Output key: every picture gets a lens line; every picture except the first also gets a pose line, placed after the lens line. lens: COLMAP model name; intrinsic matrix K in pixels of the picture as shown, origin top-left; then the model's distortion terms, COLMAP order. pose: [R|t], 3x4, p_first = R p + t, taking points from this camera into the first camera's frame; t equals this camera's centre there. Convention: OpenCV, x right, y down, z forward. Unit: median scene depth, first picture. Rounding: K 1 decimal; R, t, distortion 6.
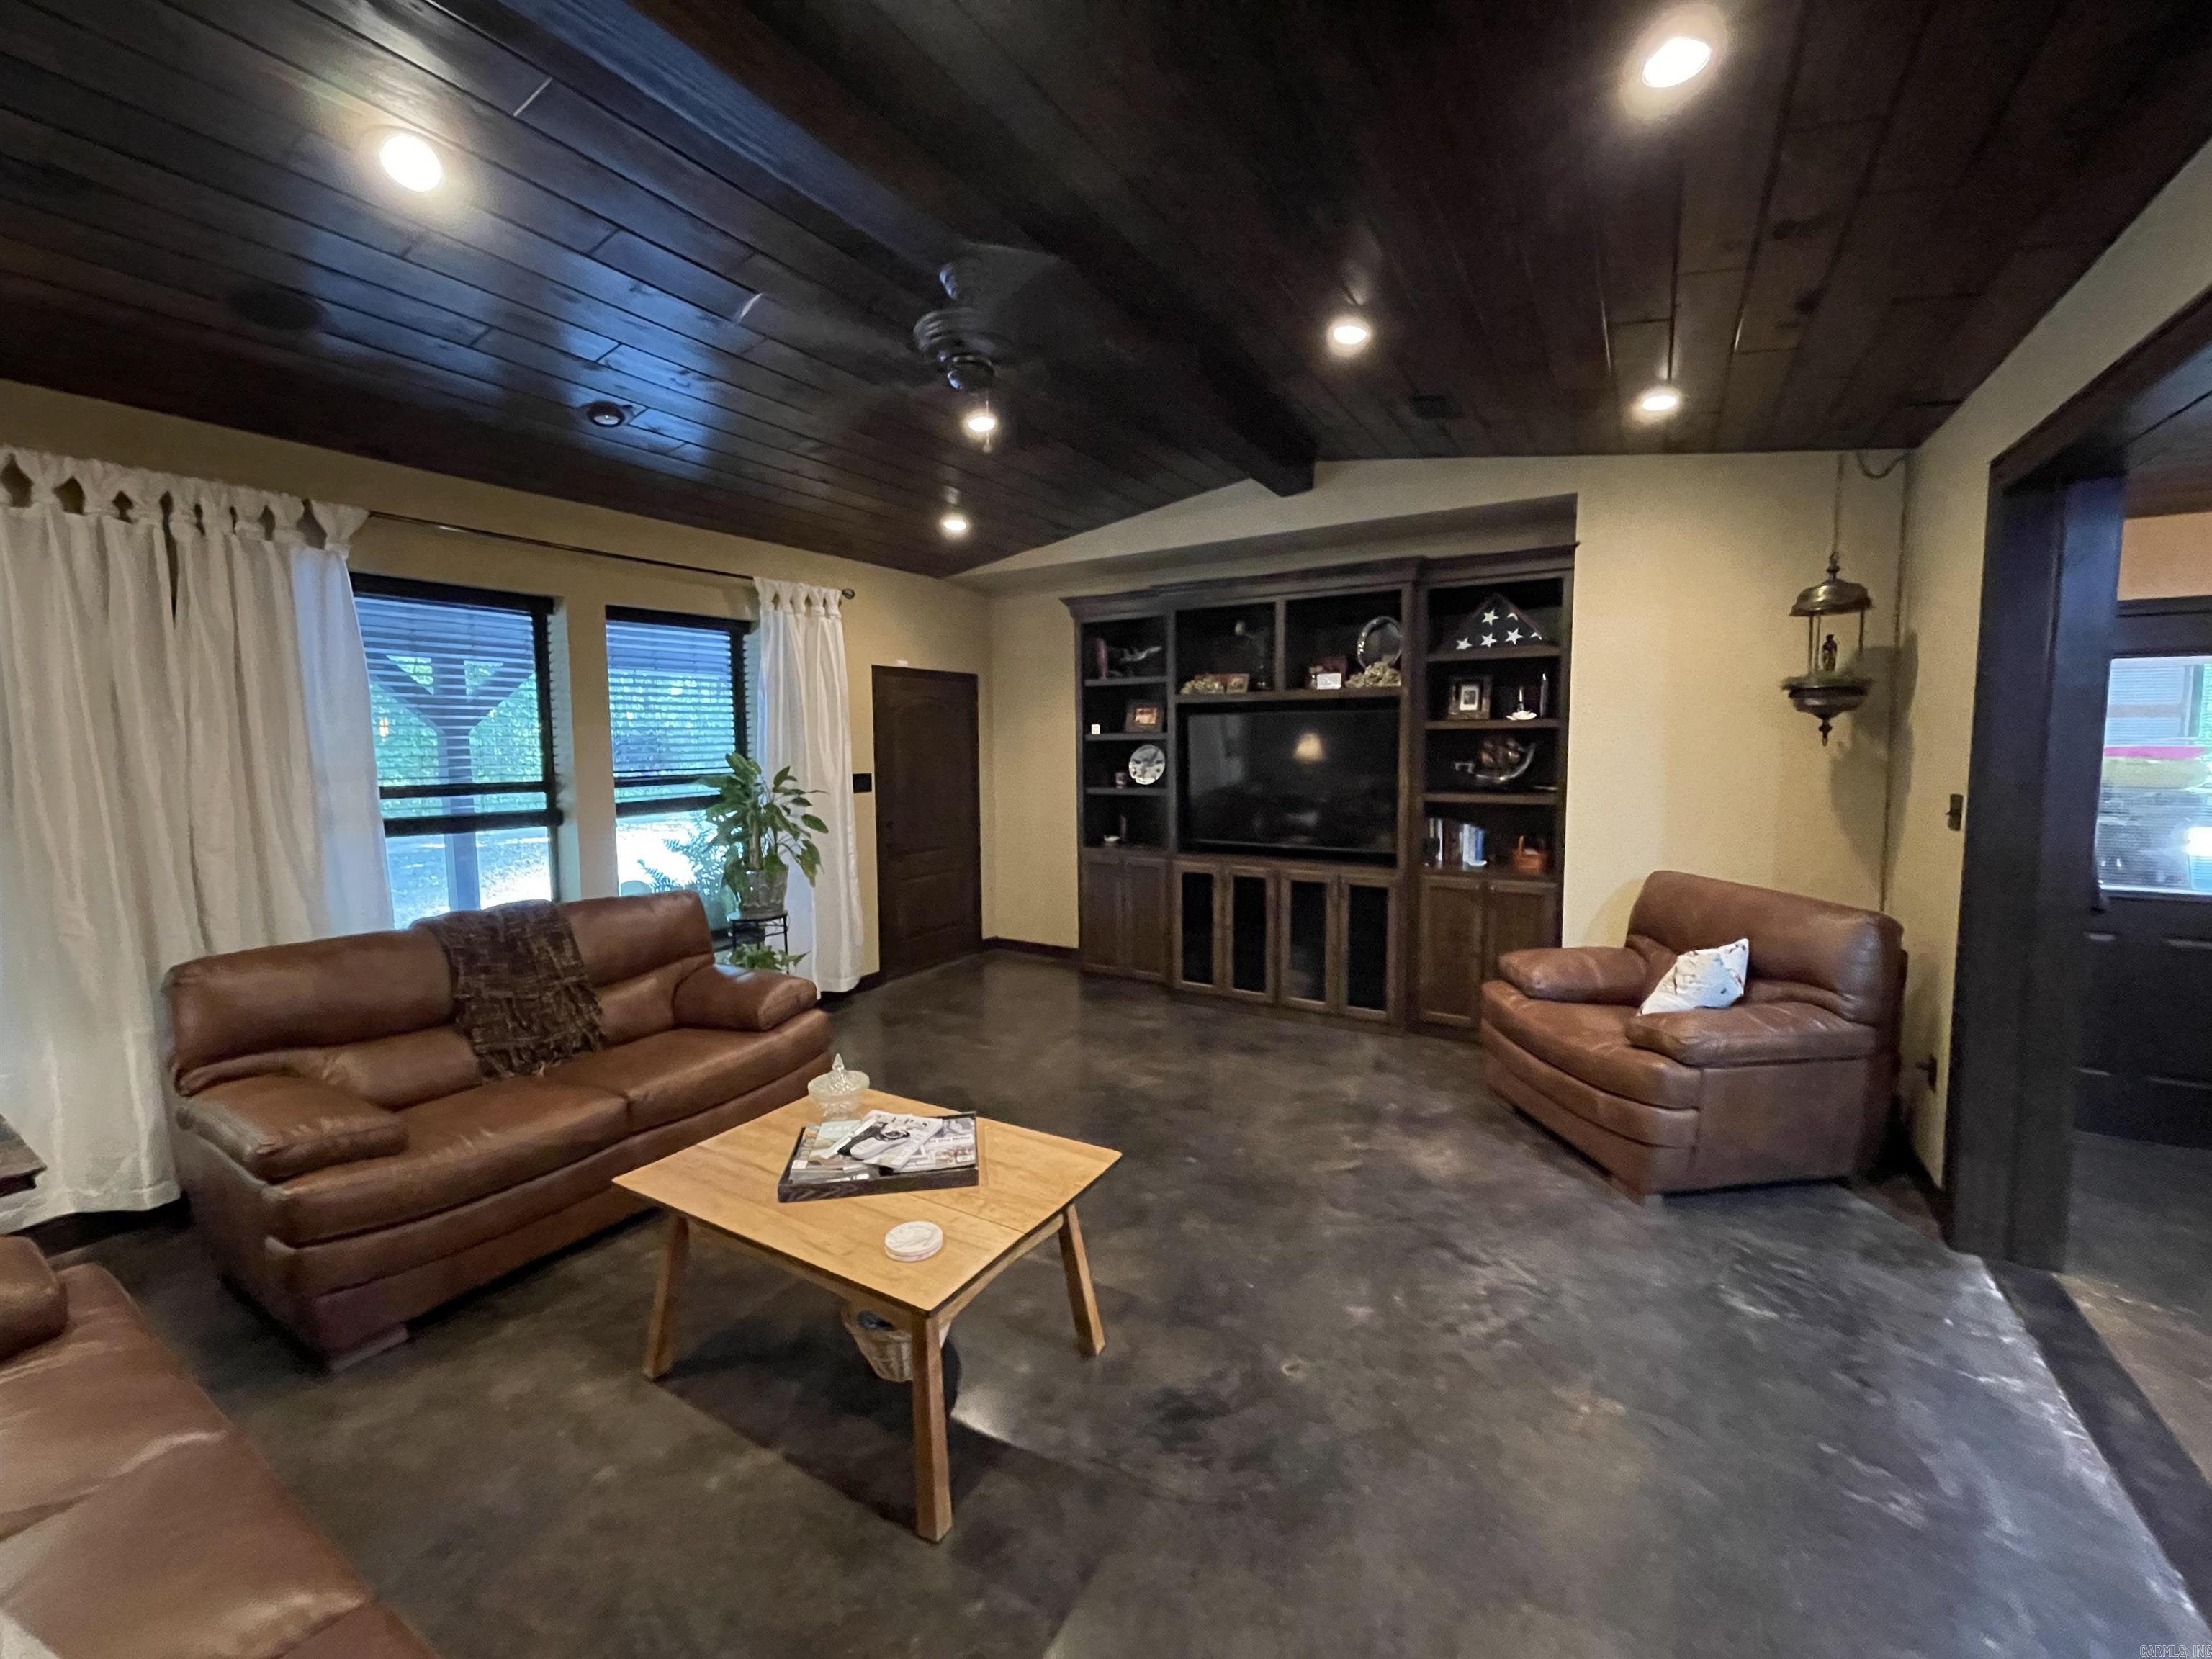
lens RADIAL K [[894.4, 0, 1074.7], [0, 894.4, 816.3], [0, 0, 1]] dist [-0.003124, 0.000876]
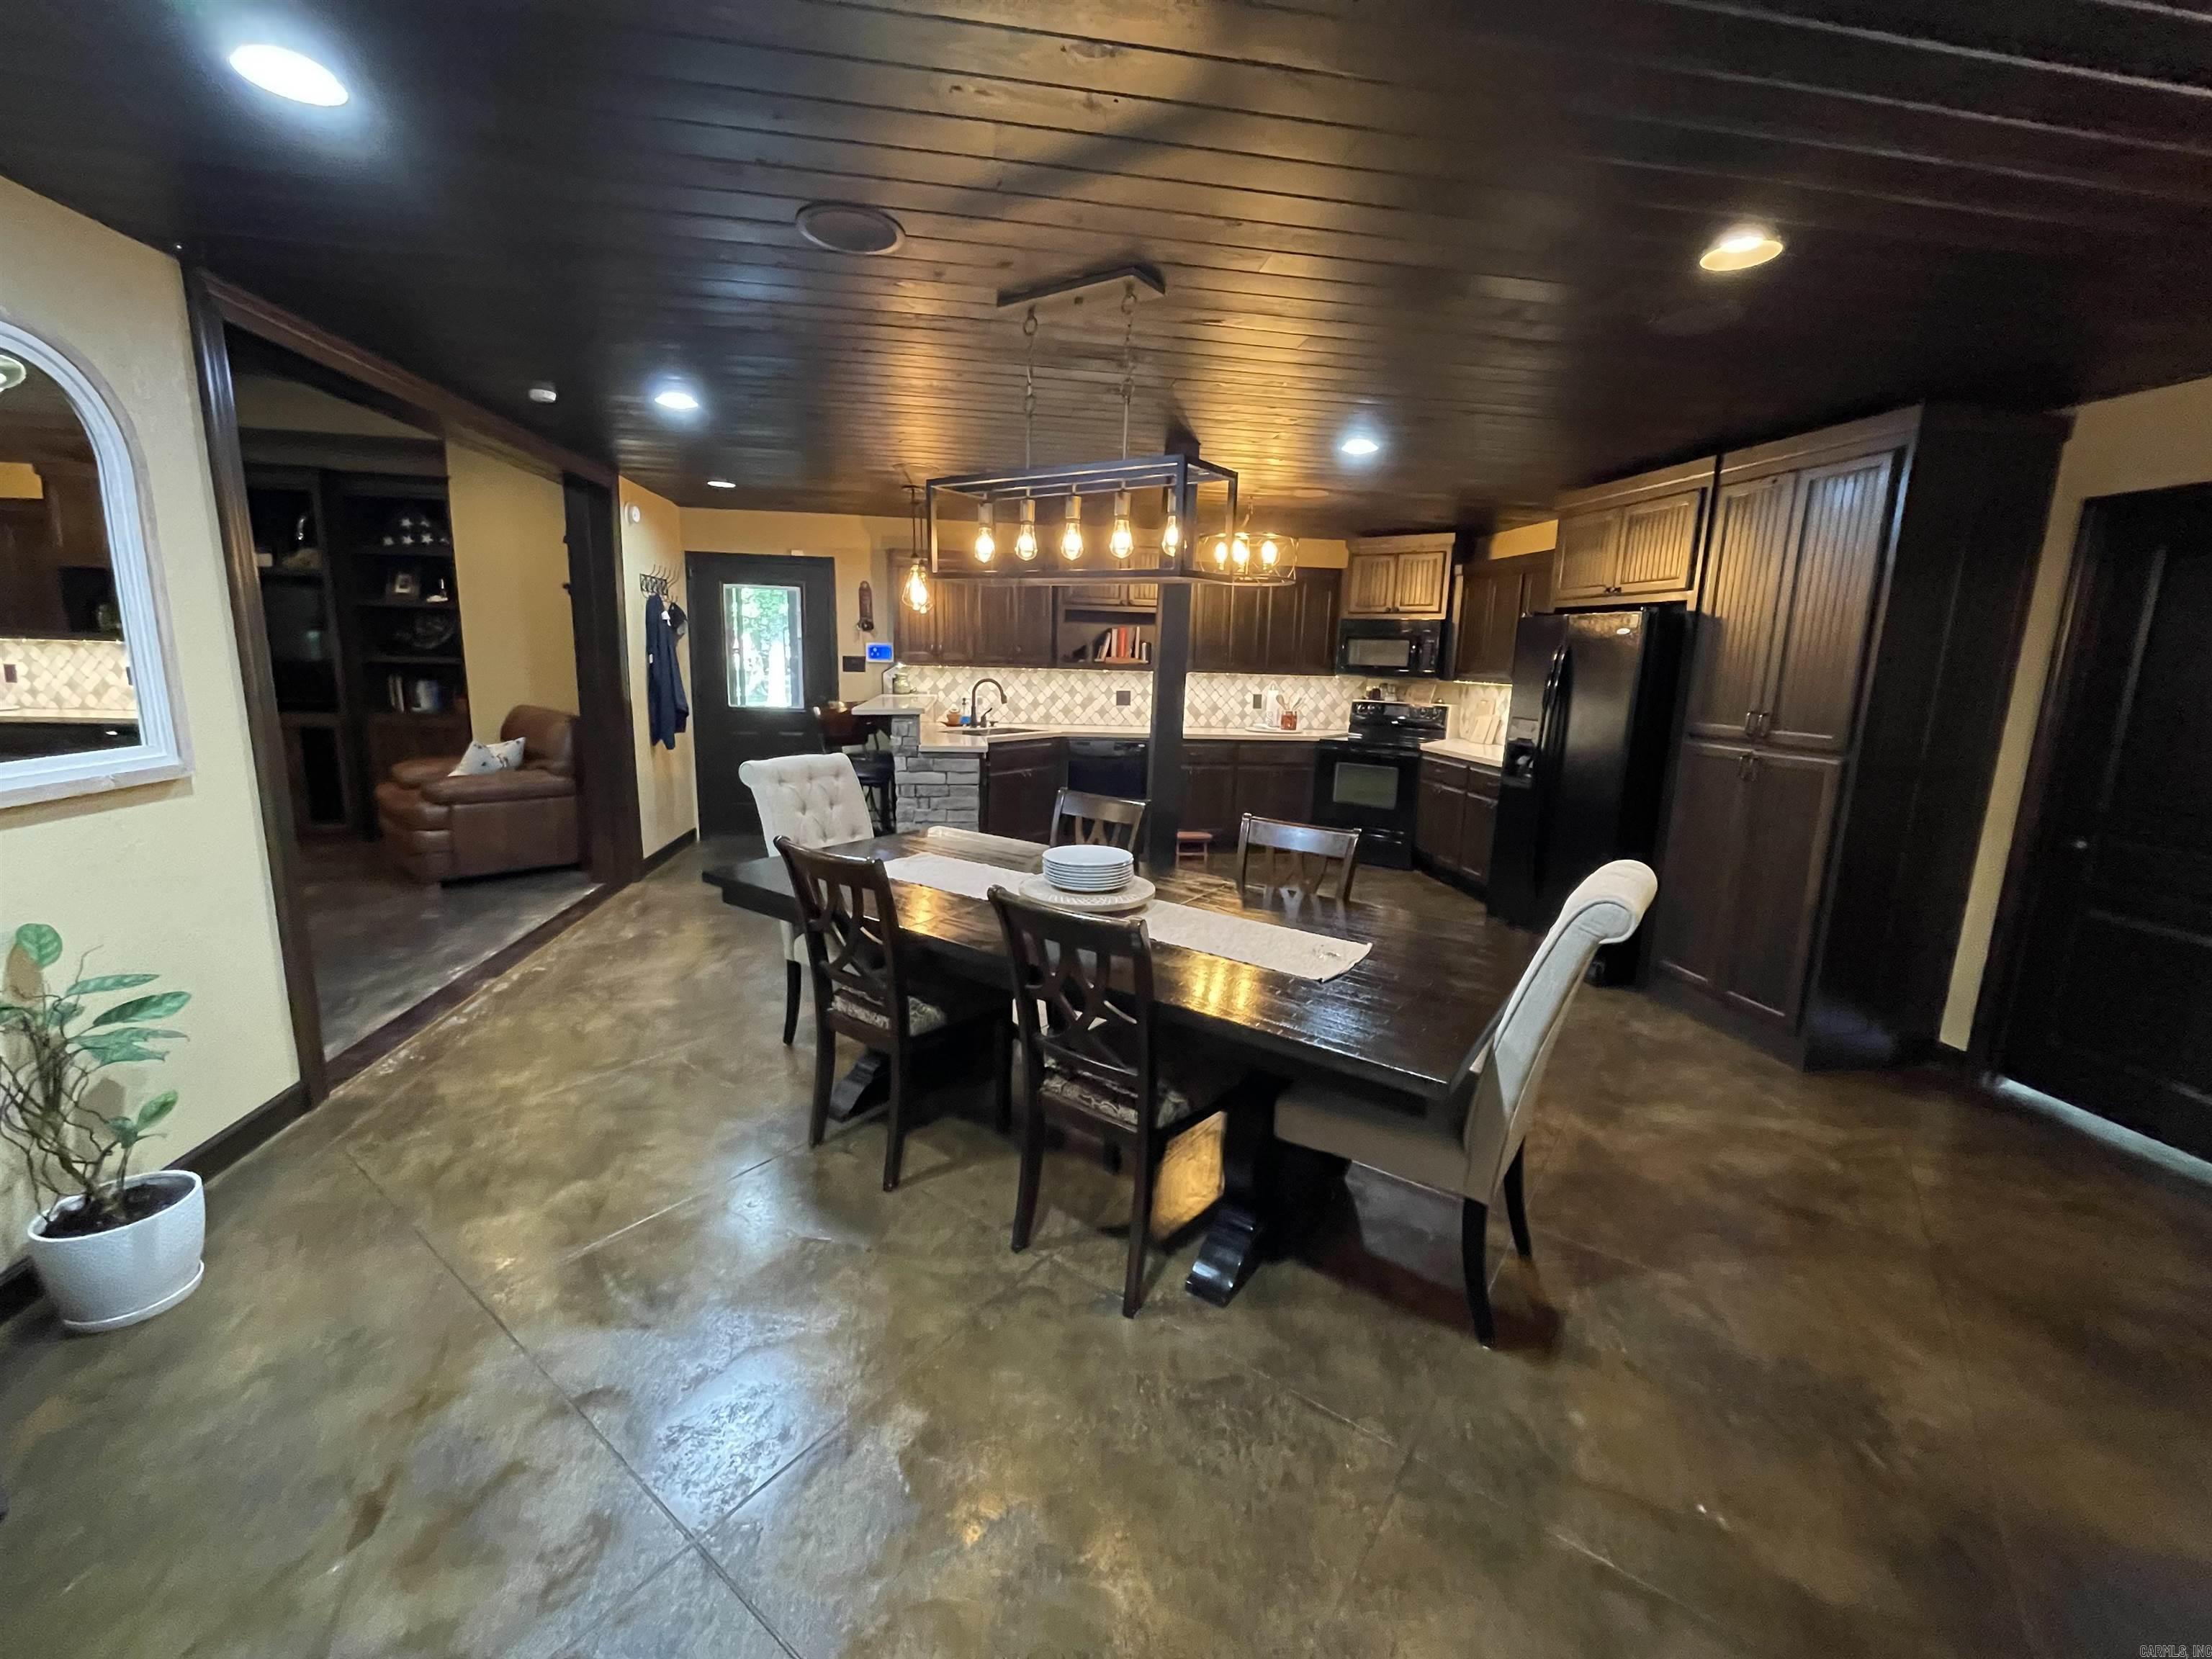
lens RADIAL K [[894.4, 0, 1110.6], [0, 894.4, 822.7], [0, 0, 1]] dist [-0.003124, 0.000876]
pose [[0.752060, -0.082738, 0.653881, 0.342301], [0.020563, 0.994552, 0.102193, 0.107994], [-0.658774, -0.063410, 0.749664, -0.716979]]
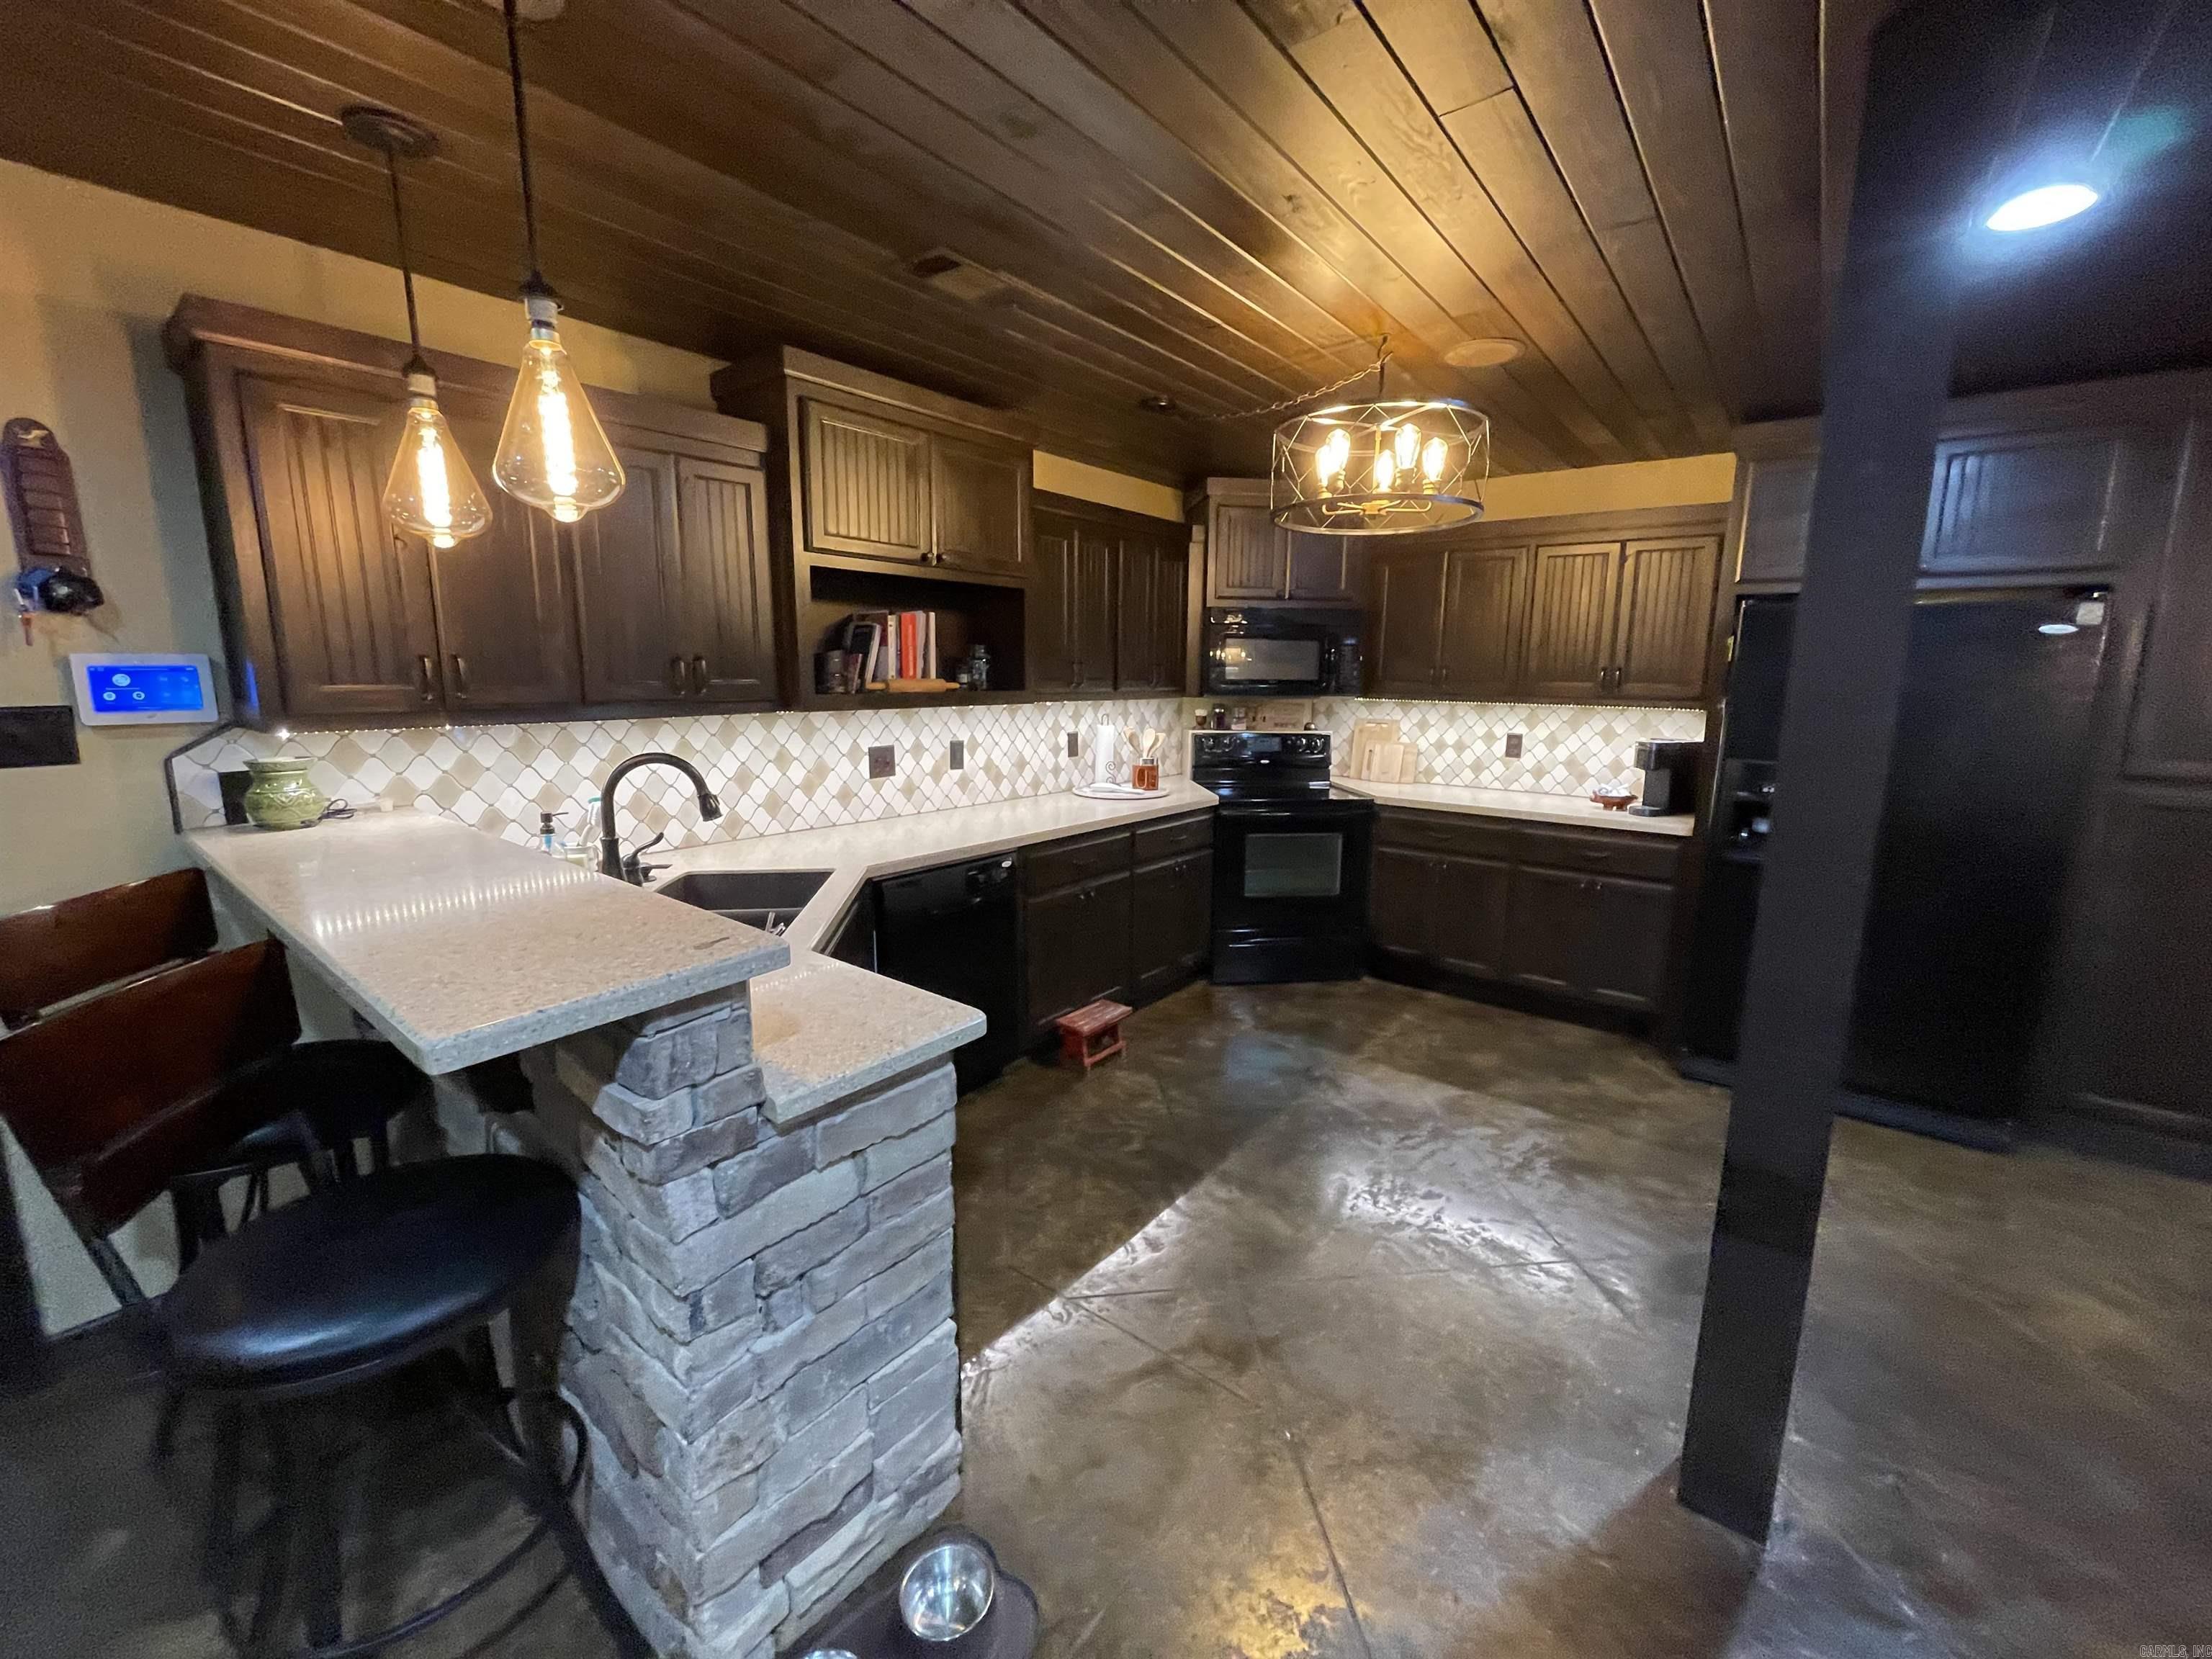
lens RADIAL K [[894.4, 0, 1116.9], [0, 894.4, 814.7], [0, 0, 1]] dist [-0.003124, 0.000876]
pose [[0.103027, -0.143124, 0.984328, 0.664493], [0.085660, 0.987194, 0.134575, 0.015021], [-0.990983, 0.070453, 0.113967, 0.141900]]
